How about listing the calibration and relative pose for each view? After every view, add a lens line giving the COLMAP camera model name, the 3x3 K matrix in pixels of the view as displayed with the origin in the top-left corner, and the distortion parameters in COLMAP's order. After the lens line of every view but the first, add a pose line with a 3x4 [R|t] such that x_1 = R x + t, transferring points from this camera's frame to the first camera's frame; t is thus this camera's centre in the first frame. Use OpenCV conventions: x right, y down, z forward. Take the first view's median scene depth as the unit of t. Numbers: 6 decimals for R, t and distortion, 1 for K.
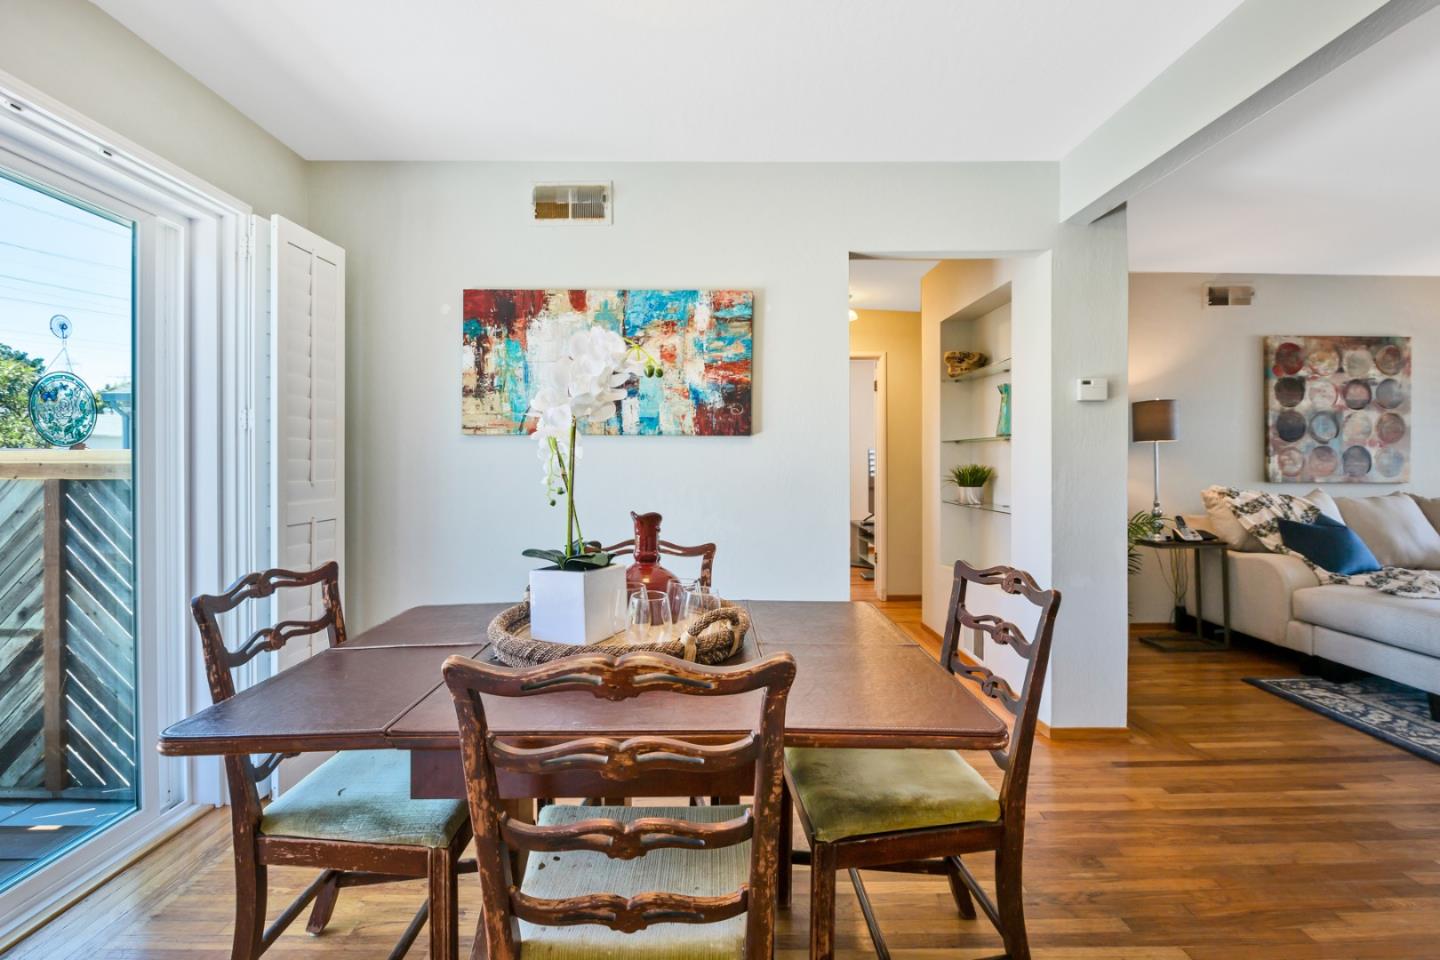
lens RADIAL K [[662.2, 0, 722.6], [0, 662.2, 460.3], [0, 0, 1]] dist [-0.003918, -0.002930]
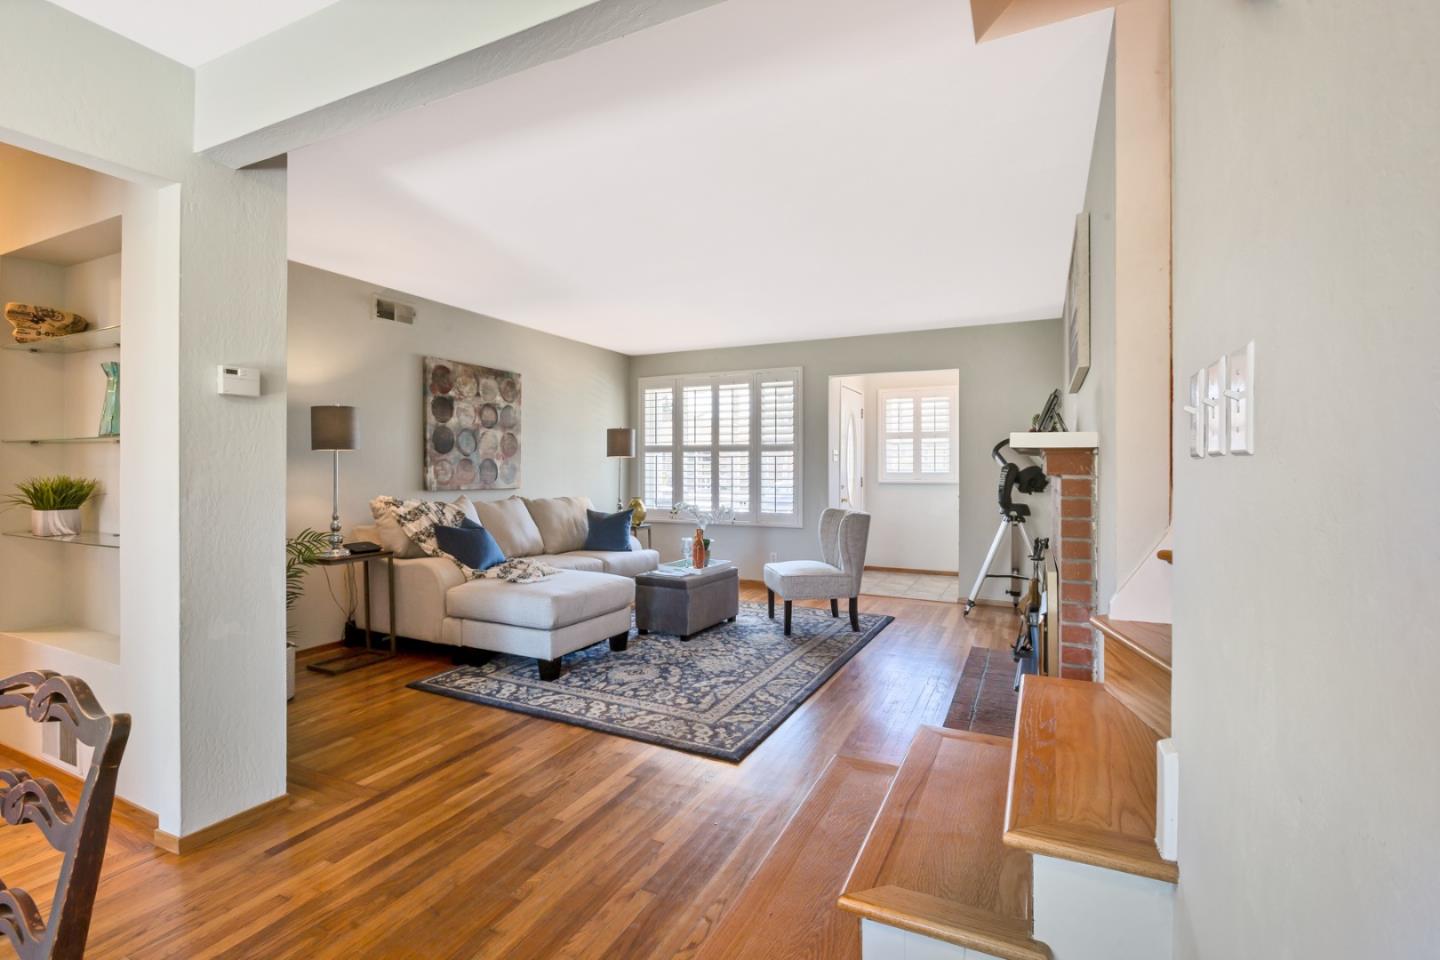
lens RADIAL K [[662.2, 0, 713.1], [0, 662.2, 476.1], [0, 0, 1]] dist [-0.003918, -0.002930]
pose [[0.450445, -0.006243, 0.892782, 0.080188], [-0.004859, 0.999944, 0.009444, -0.004000], [-0.892791, -0.008592, 0.450389, 0.104509]]
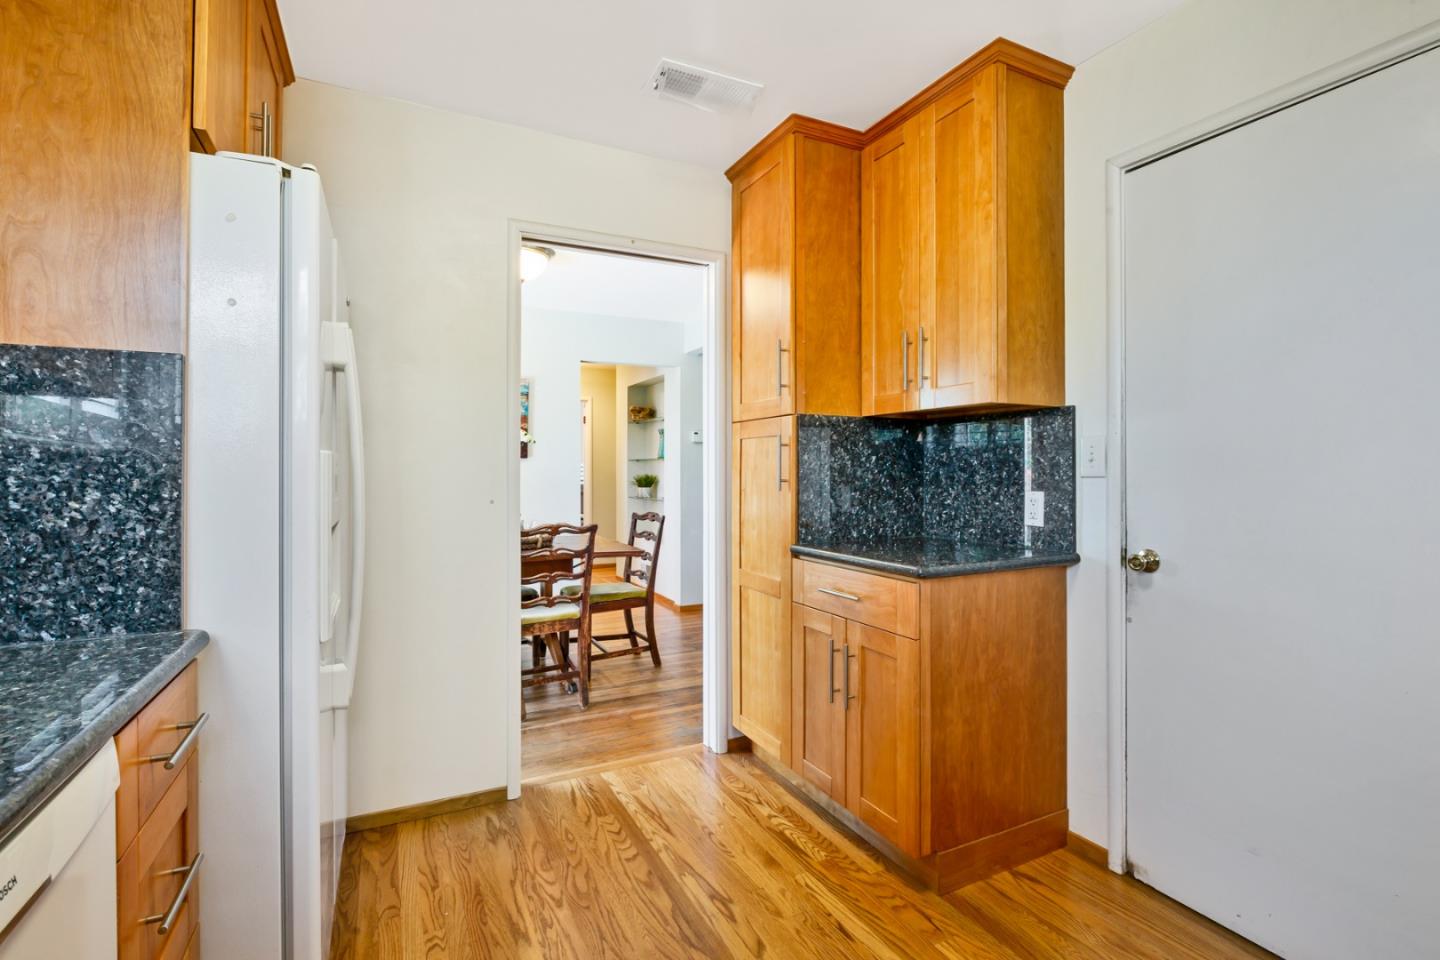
lens RADIAL K [[662.2, 0, 720.5], [0, 662.2, 474.2], [0, 0, 1]] dist [-0.003918, -0.002930]
pose [[0.898950, -0.001004, 0.438050, -0.199594], [-0.000364, 0.999995, 0.003037, 0.000802], [-0.438051, -0.002890, 0.898946, -0.627925]]
